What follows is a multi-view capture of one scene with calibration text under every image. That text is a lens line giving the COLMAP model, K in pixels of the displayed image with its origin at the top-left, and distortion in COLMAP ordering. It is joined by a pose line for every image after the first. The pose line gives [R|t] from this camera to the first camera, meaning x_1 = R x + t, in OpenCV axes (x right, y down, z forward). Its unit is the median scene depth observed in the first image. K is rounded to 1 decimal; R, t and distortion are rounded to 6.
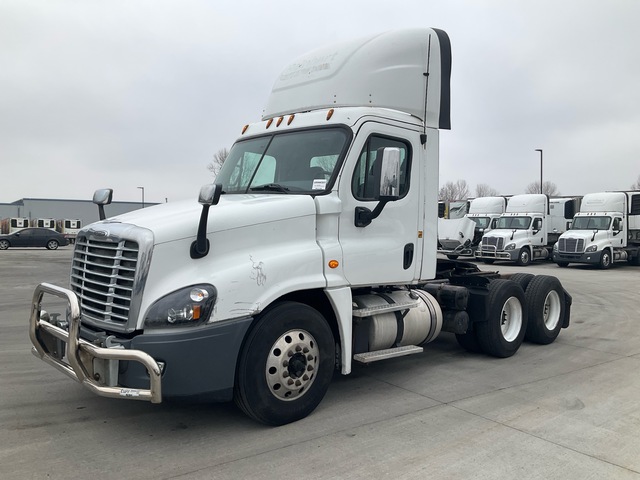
lens RADIAL K [[475.1, 0, 320.0], [0, 475.1, 240.0], [0, 0, 1]] dist [0.000703, 0.000711]
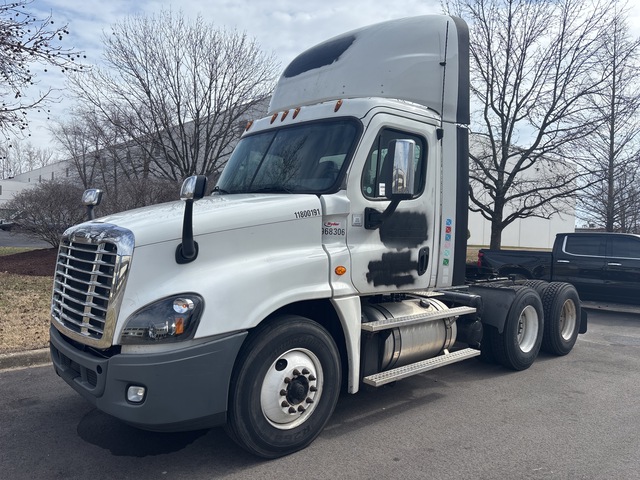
lens RADIAL K [[466.9, 0, 320.0], [0, 466.9, 240.0], [0, 0, 1]] dist [-0.000815, -0.000521]
pose [[0.999684, 0.003492, -0.024877, 0.010917], [-0.003687, 0.999963, -0.007795, 0.000785], [0.024849, 0.007884, 0.999660, 0.121522]]
